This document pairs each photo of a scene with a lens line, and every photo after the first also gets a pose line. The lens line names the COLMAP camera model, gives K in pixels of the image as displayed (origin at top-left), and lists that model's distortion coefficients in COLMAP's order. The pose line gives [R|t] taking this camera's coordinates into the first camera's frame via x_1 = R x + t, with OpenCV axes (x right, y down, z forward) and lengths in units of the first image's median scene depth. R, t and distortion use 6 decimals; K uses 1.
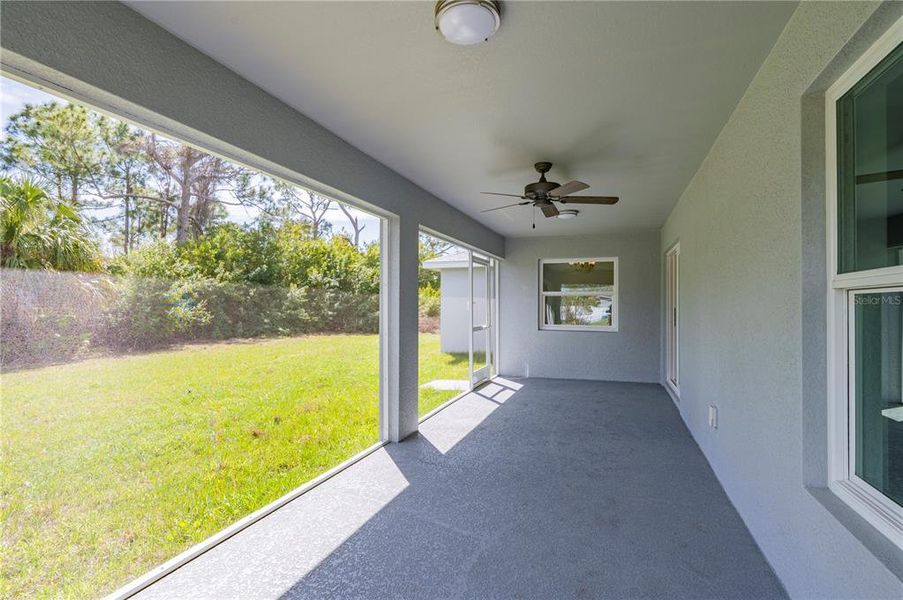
lens RADIAL K [[419.1, 0, 450.0], [0, 419.1, 305.1], [0, 0, 1]] dist [0.001812, -0.000173]
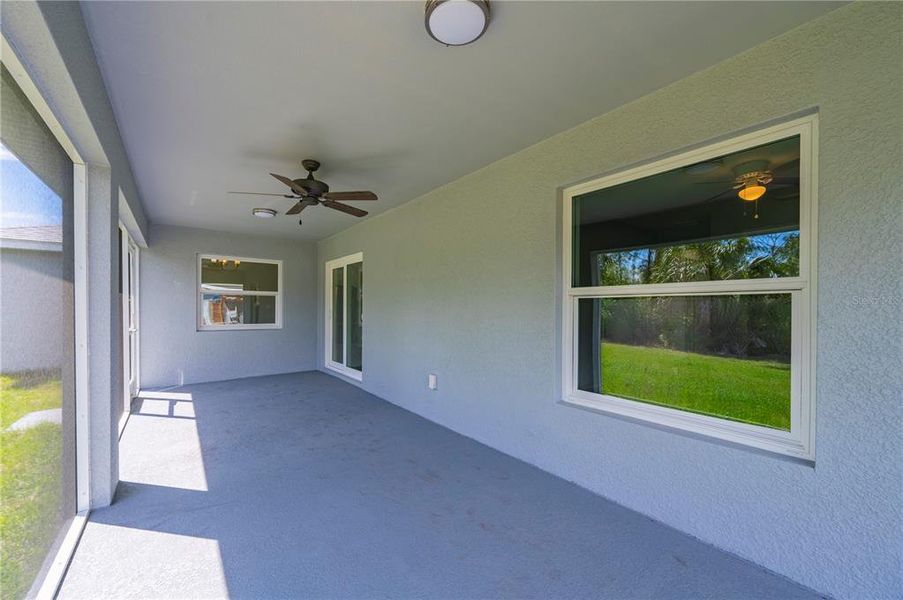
lens RADIAL K [[362.9, 0, 446.5], [0, 362.9, 306.1], [0, 0, 1]] dist [0.000687, 0.000001]
pose [[0.537483, 0.005462, 0.843257, -0.326530], [-0.006399, 0.999977, -0.002399, 0.008107], [-0.843250, -0.004106, 0.537505, 0.242800]]
